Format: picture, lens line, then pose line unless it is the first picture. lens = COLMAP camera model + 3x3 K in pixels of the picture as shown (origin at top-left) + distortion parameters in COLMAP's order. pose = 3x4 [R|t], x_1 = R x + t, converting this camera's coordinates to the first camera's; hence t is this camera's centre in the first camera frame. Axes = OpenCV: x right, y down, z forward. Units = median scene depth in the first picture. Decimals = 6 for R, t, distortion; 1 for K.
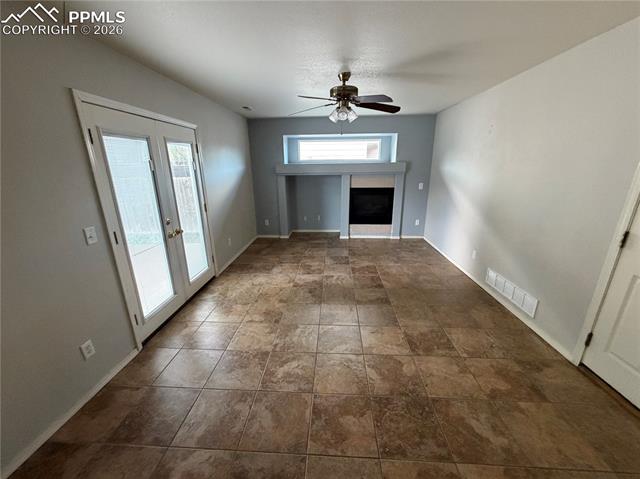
lens RADIAL K [[254.8, 0, 318.5], [0, 254.8, 241.2], [0, 0, 1]] dist [0.001663, -0.000094]
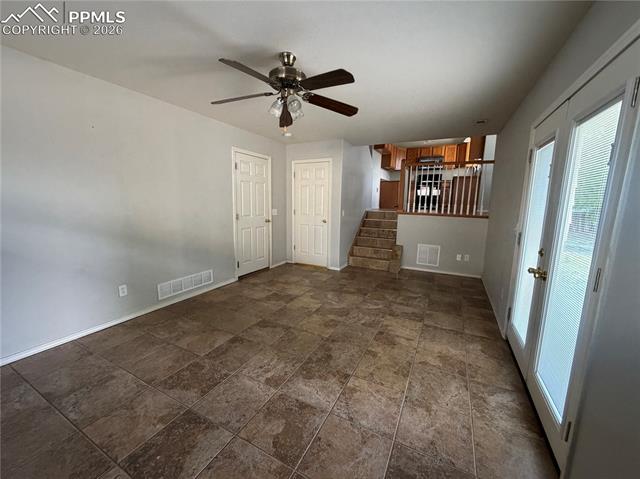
lens RADIAL K [[254.8, 0, 318.5], [0, 254.8, 241.2], [0, 0, 1]] dist [0.001663, -0.000094]
pose [[-0.912605, -0.069215, 0.402940, -0.280009], [0.111308, 0.906273, 0.407773, -0.392513], [-0.393398, 0.416987, -0.819366, 1.561227]]
